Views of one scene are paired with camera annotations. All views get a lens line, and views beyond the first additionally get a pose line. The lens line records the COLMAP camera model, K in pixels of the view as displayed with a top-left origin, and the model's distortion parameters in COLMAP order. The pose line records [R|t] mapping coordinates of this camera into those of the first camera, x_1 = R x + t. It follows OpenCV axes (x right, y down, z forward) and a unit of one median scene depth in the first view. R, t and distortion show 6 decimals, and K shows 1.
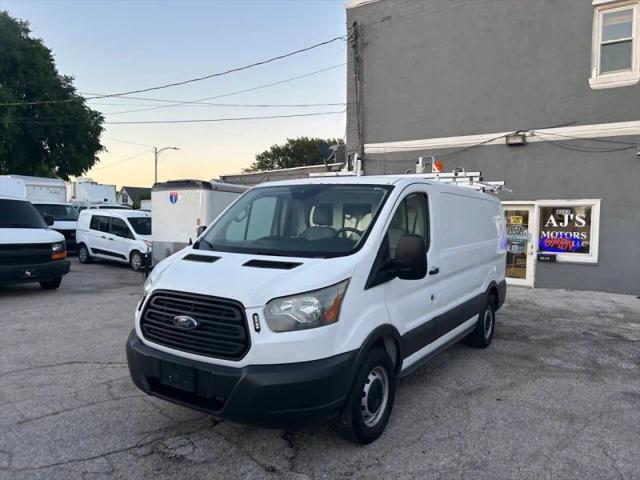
lens RADIAL K [[480.3, 0, 322.8], [0, 480.3, 247.4], [0, 0, 1]] dist [0.048943, -0.051874]
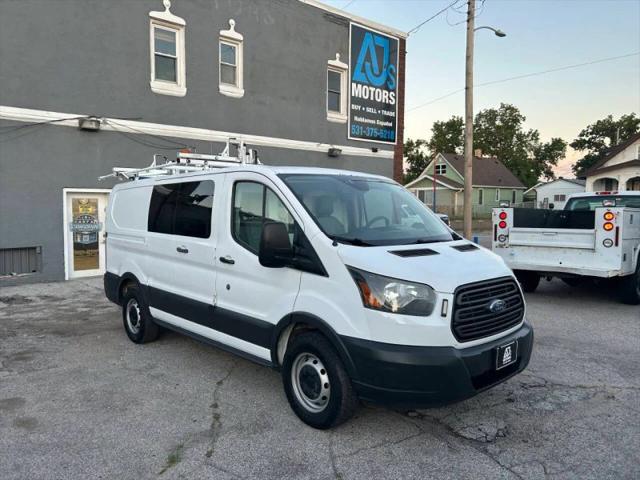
lens RADIAL K [[480.3, 0, 317.8], [0, 480.3, 237.5], [0, 0, 1]] dist [0.048943, -0.051874]
pose [[0.257528, -0.075176, 0.963342, -0.792846], [0.068553, 0.995878, 0.059389, -0.050174], [-0.963836, 0.050746, 0.261620, 0.613339]]
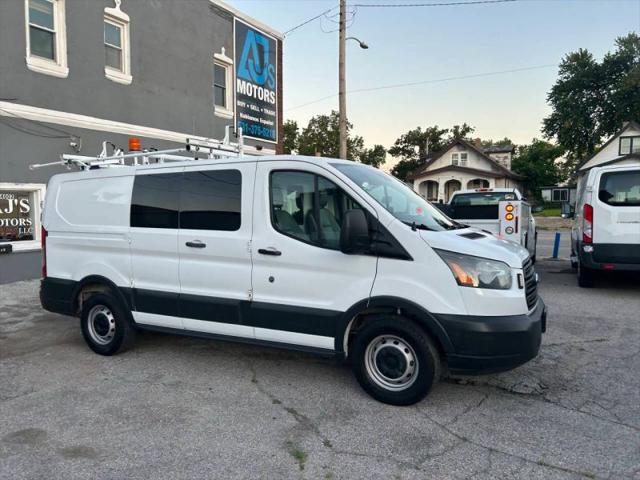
lens RADIAL K [[480.3, 0, 318.6], [0, 480.3, 238.7], [0, 0, 1]] dist [0.048943, -0.051874]
pose [[-0.088449, -0.078576, 0.992977, -0.831695], [0.072879, 0.993701, 0.085125, -0.055764], [-0.993411, 0.079897, -0.082165, 0.931336]]
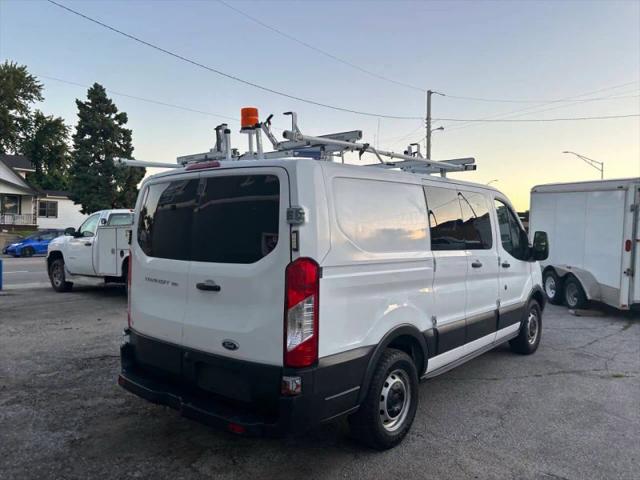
lens RADIAL K [[480.3, 0, 321.7], [0, 480.3, 237.6], [0, 0, 1]] dist [0.048943, -0.051874]
pose [[-0.991568, -0.026117, 0.126929, 0.112817], [-0.015667, 0.996457, 0.082636, -0.099158], [-0.128637, 0.079951, -0.988464, 1.868446]]
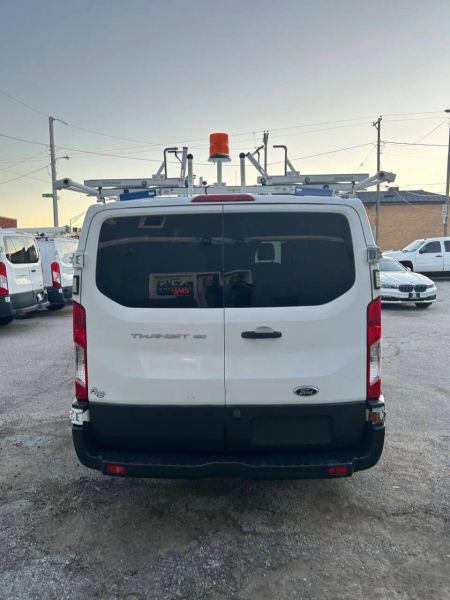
lens RADIAL K [[450.3, 0, 223.4], [0, 450.3, 294.3], [0, 0, 1]] dist [0.048943, -0.051874]
pose [[-0.863559, 0.040670, -0.502605, 0.568884], [-0.030370, 0.990738, 0.132351, -0.097767], [0.503332, 0.129557, -0.854325, 1.722803]]
